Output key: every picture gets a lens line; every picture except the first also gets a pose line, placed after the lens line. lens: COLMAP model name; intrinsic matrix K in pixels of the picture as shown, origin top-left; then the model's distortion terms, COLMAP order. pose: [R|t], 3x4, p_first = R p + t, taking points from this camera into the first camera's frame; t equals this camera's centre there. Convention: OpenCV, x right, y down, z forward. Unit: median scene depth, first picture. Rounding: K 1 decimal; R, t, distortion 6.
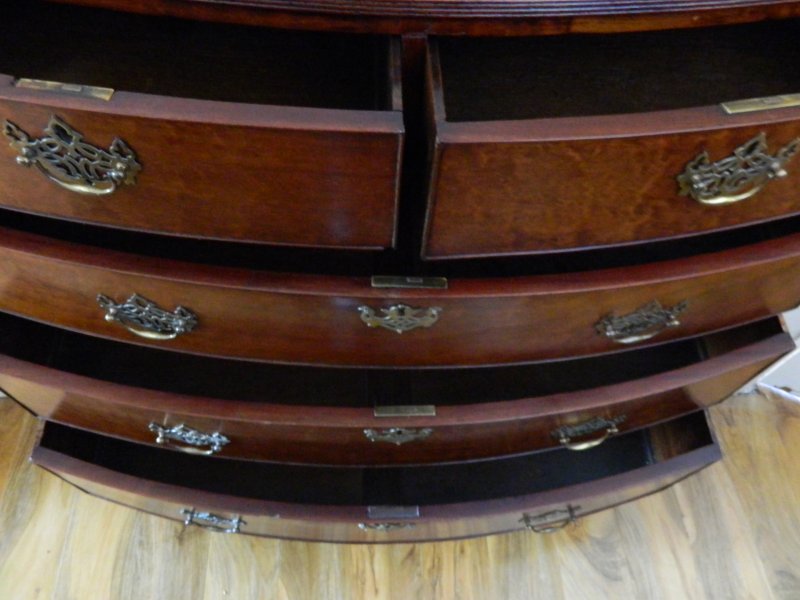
lens RADIAL K [[615.5, 0, 401.1], [0, 615.5, 298.6], [0, 0, 1]] dist [0.036402, -0.011644]
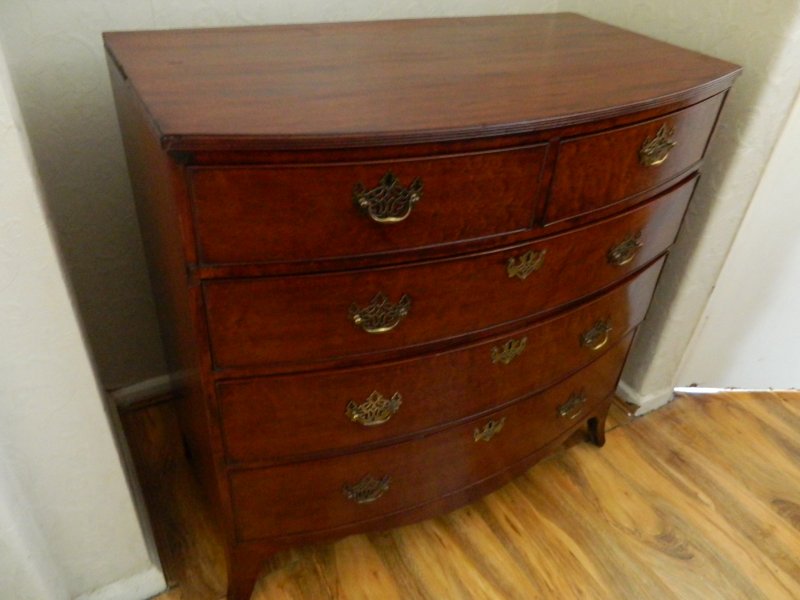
lens RADIAL K [[615.5, 0, 401.1], [0, 615.5, 298.6], [0, 0, 1]] dist [0.036402, -0.011644]
pose [[0.888032, -0.264294, 0.376229, -1.131570], [0.381860, 0.879718, -0.283336, 0.501265], [-0.256092, 0.395278, 0.882141, -0.407959]]
